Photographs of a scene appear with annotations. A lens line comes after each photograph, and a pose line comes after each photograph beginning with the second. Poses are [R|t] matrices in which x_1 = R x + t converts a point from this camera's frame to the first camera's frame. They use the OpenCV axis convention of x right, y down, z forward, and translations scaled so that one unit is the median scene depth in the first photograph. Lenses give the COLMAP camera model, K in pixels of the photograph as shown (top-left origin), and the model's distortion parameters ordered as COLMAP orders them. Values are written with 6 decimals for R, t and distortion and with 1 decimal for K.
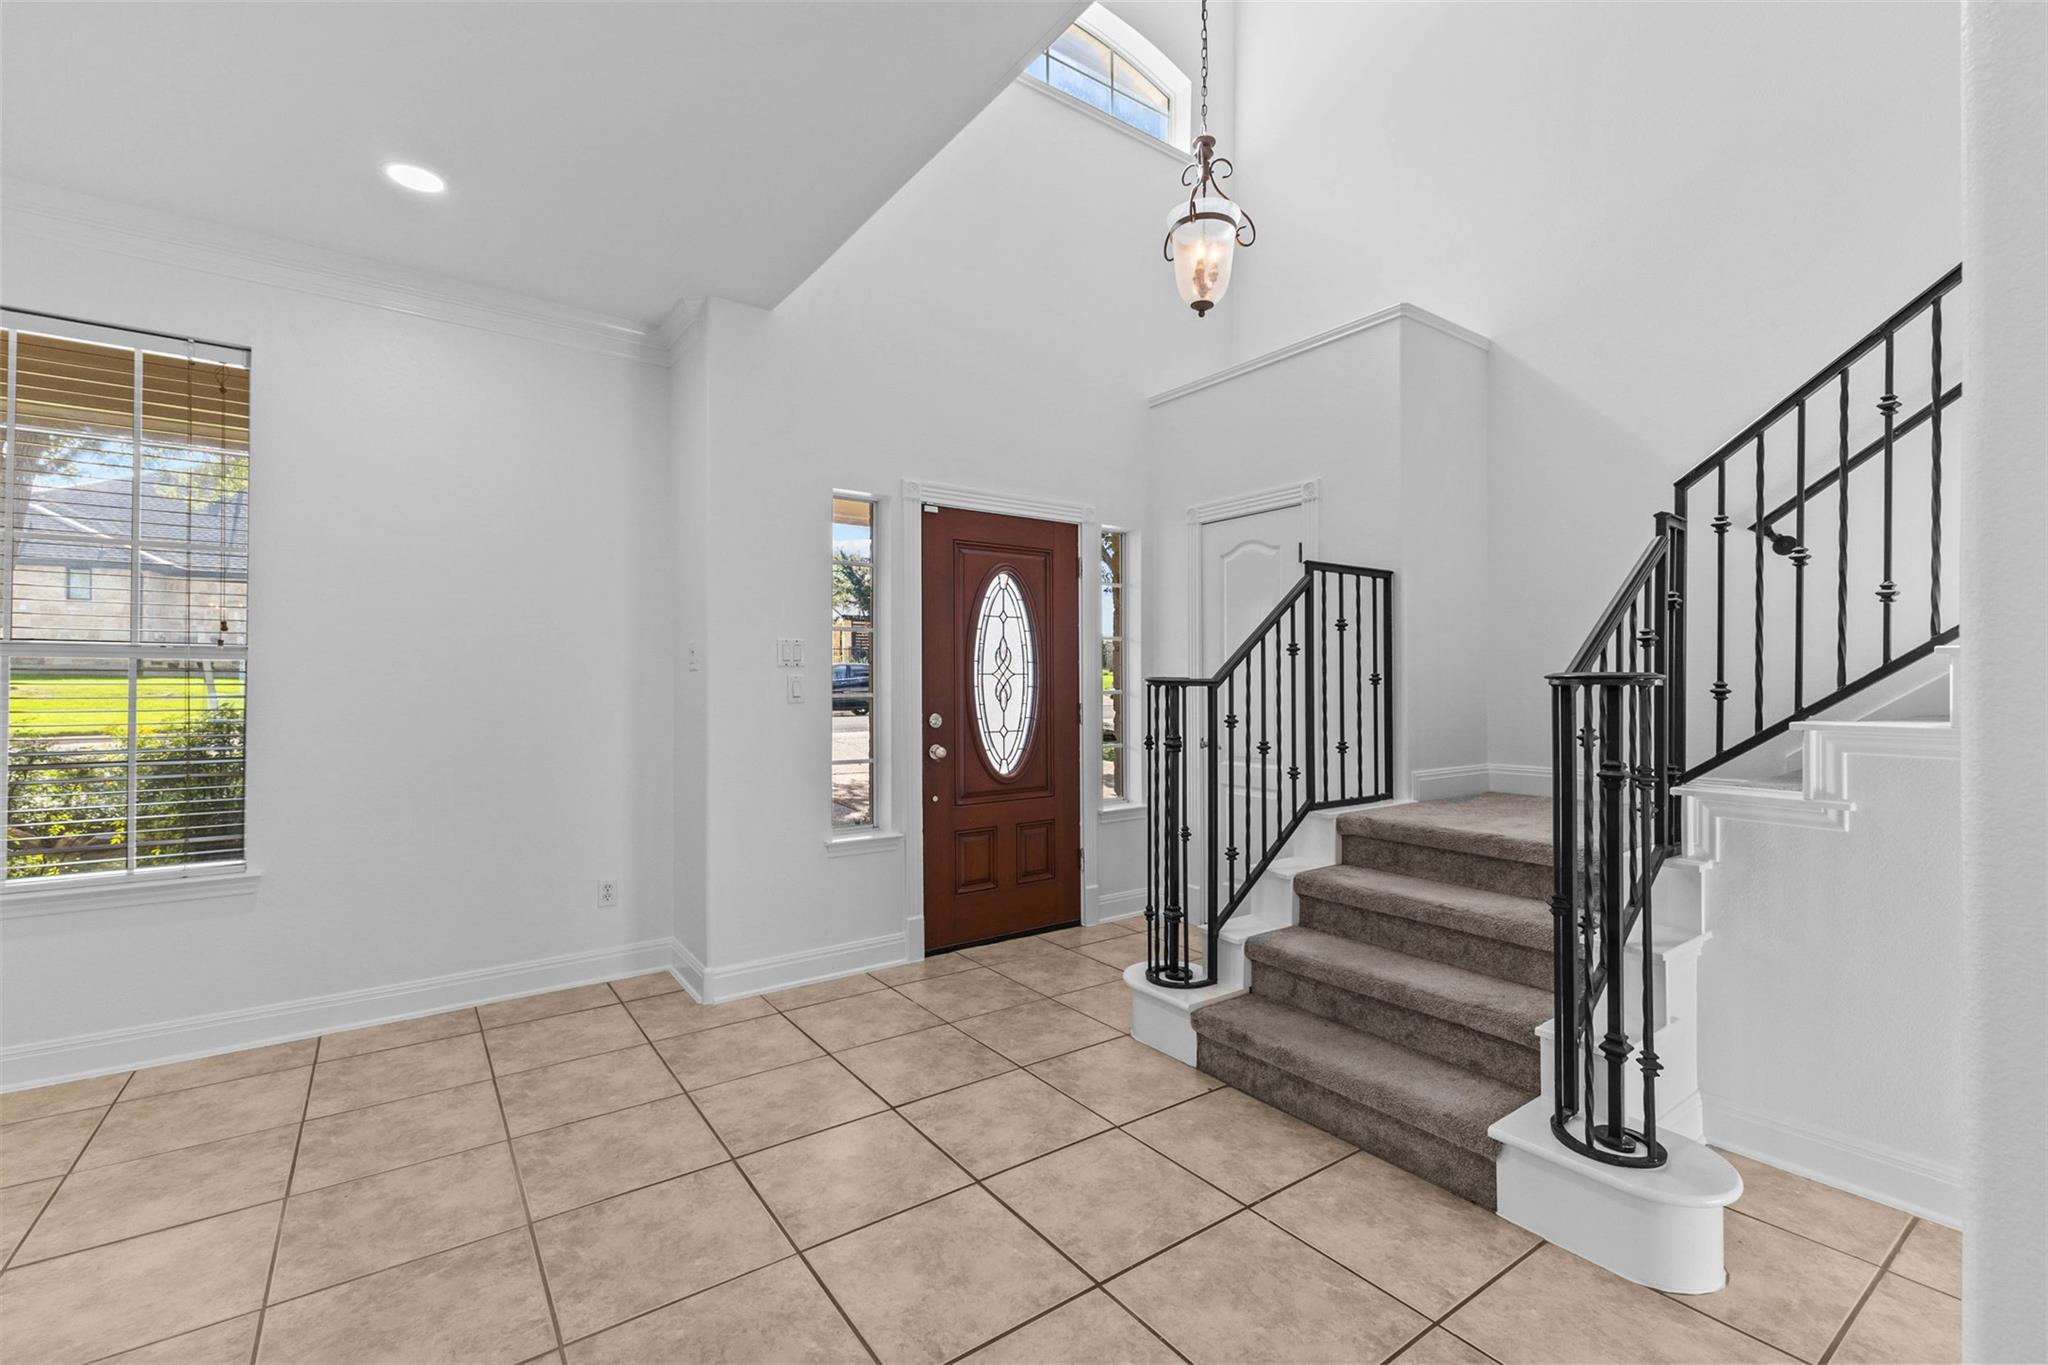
lens RADIAL K [[883.6, 0, 1028.9], [0, 883.6, 678.2], [0, 0, 1]] dist [0.002941, 0.000428]
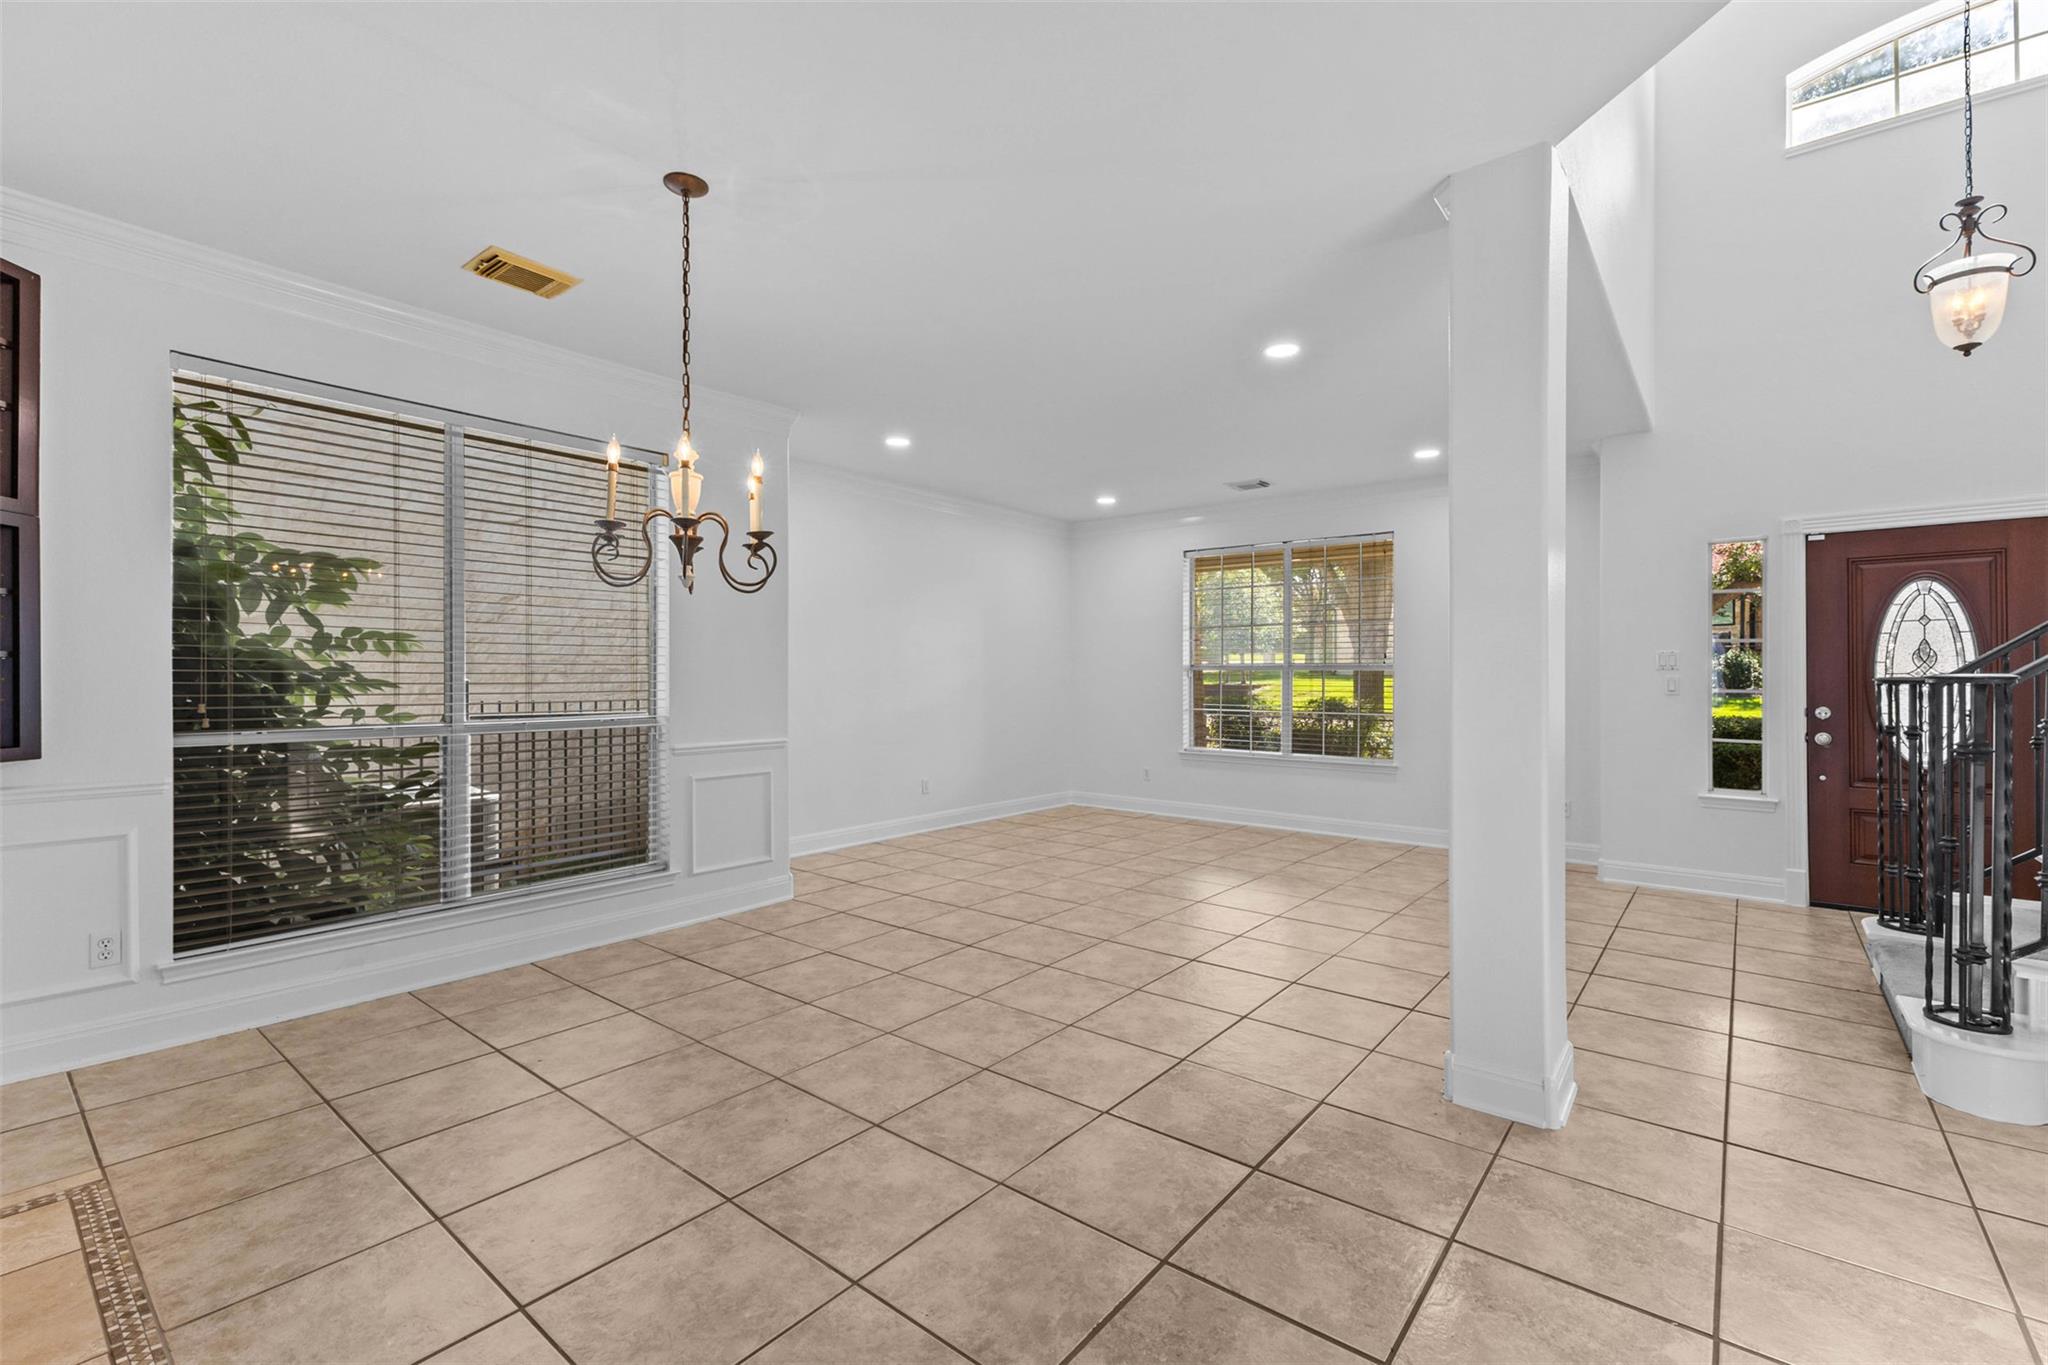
lens RADIAL K [[883.6, 0, 1027.3], [0, 883.6, 679.1], [0, 0, 1]] dist [0.002941, 0.000428]
pose [[0.264453, 0.000749, -0.964398, 0.777421], [0.003942, 0.999991, 0.001857, -0.004366], [0.964391, -0.004293, 0.264447, -0.365529]]
